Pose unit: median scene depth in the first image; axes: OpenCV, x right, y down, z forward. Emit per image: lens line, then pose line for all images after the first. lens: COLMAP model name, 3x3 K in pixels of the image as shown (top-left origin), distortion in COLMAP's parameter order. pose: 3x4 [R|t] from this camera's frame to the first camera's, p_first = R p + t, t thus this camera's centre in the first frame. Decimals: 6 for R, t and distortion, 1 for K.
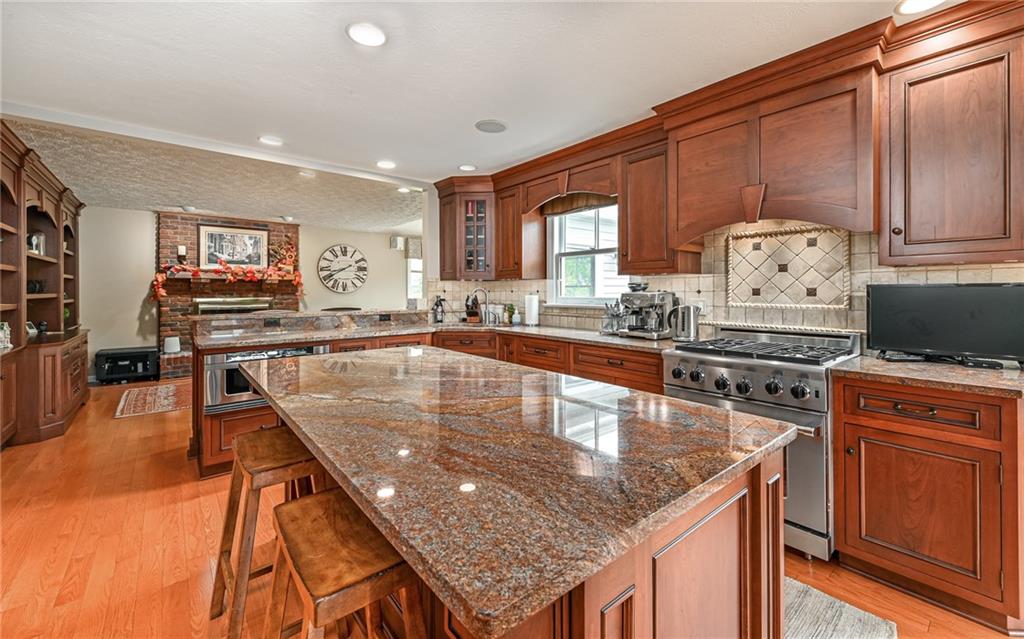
lens RADIAL K [[408.3, 0, 513.6], [0, 408.3, 300.0], [0, 0, 1]] dist [0.002596, 0.000168]
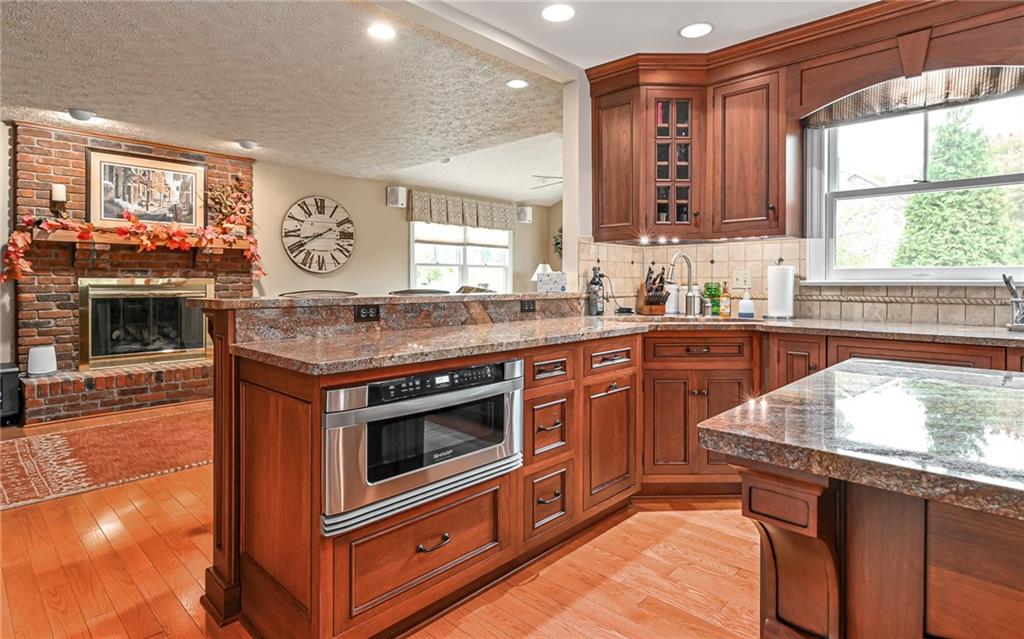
lens RADIAL K [[539.6, 0, 525.7], [0, 539.6, 293.4], [0, 0, 1]] dist [-0.000137, 0.000462]
pose [[0.993469, -0.000375, 0.114098, -0.249523], [0.000158, 0.999998, 0.001908, 0.015909], [-0.114098, -0.001878, 0.993468, 0.181240]]
